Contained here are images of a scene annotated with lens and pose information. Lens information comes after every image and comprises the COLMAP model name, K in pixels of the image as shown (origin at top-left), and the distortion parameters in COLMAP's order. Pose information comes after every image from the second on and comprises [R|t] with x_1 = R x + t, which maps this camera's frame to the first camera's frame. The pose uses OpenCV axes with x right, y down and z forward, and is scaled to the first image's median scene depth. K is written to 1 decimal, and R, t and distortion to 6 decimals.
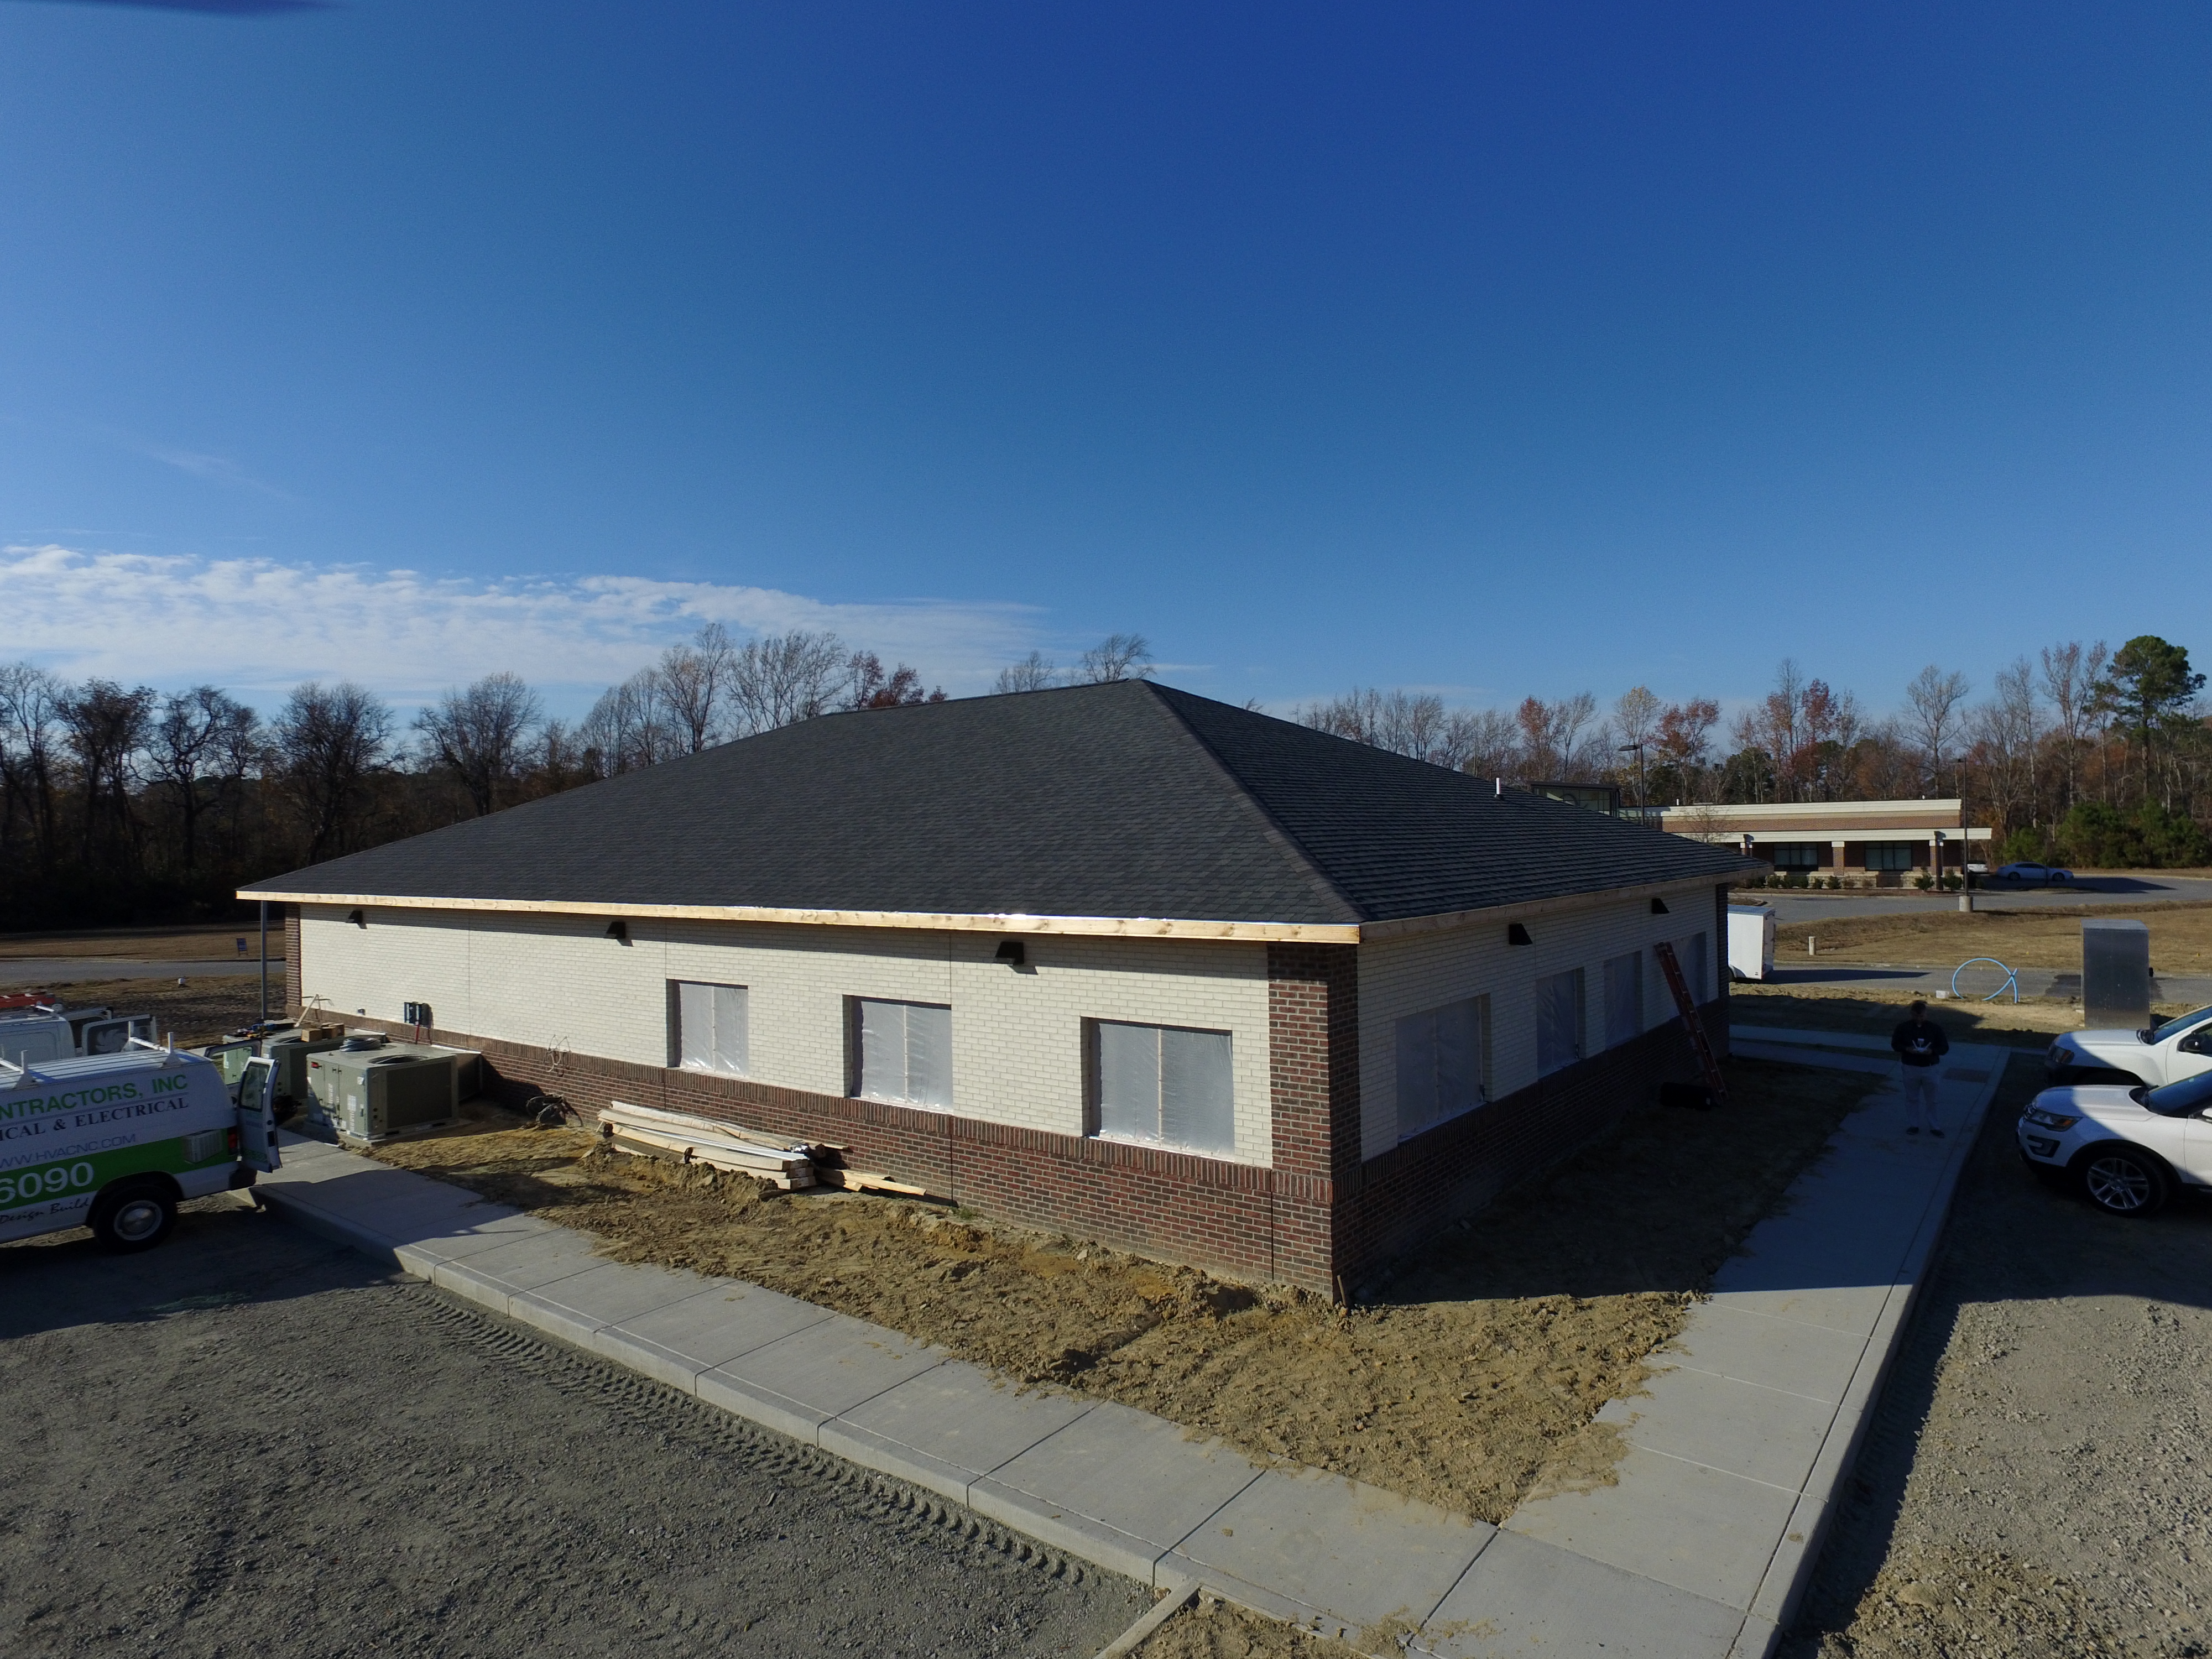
lens RADIAL K [[1279.1, 0, 1102.8], [0, 1279.1, 819.9], [0, 0, 1]] dist [-0.014501, 0.014755]
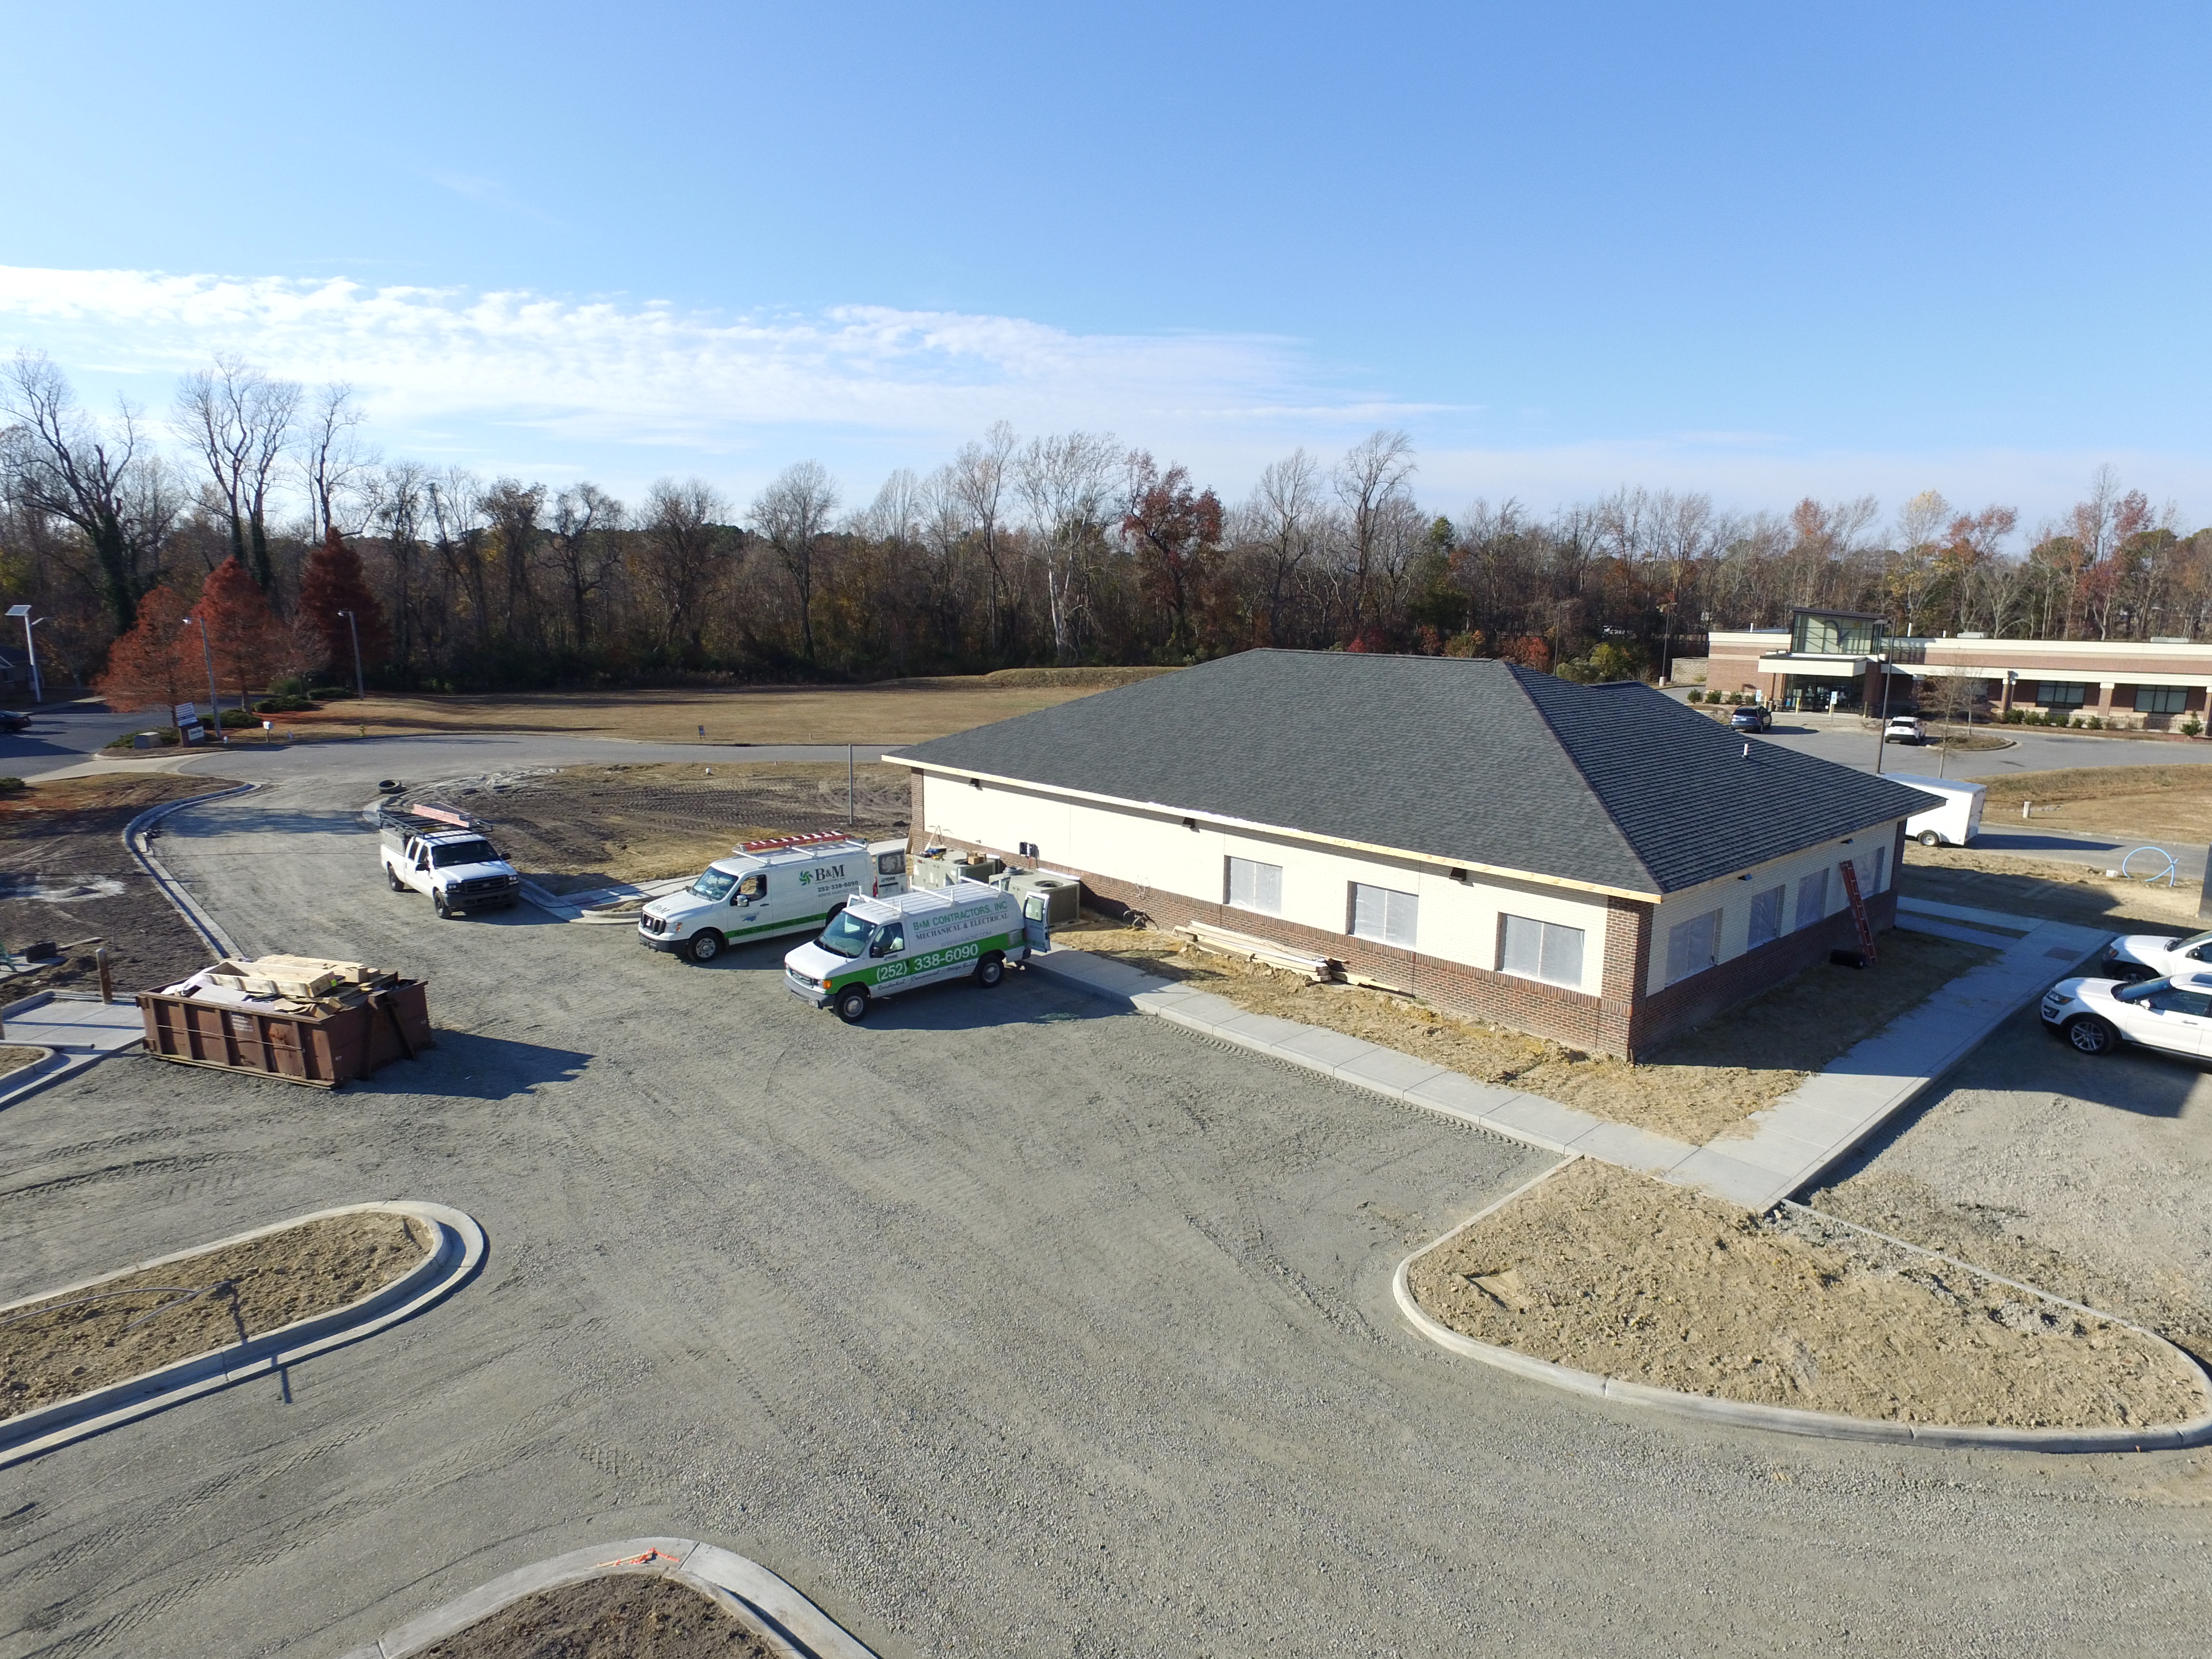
lens RADIAL K [[1279.1, 0, 1102.8], [0, 1279.1, 819.9], [0, 0, 1]] dist [-0.014501, 0.014755]
pose [[0.985371, 0.055045, -0.161286, -0.264712], [-0.023392, 0.981129, 0.191934, -0.297447], [0.168808, -0.185353, 0.968064, -0.832488]]
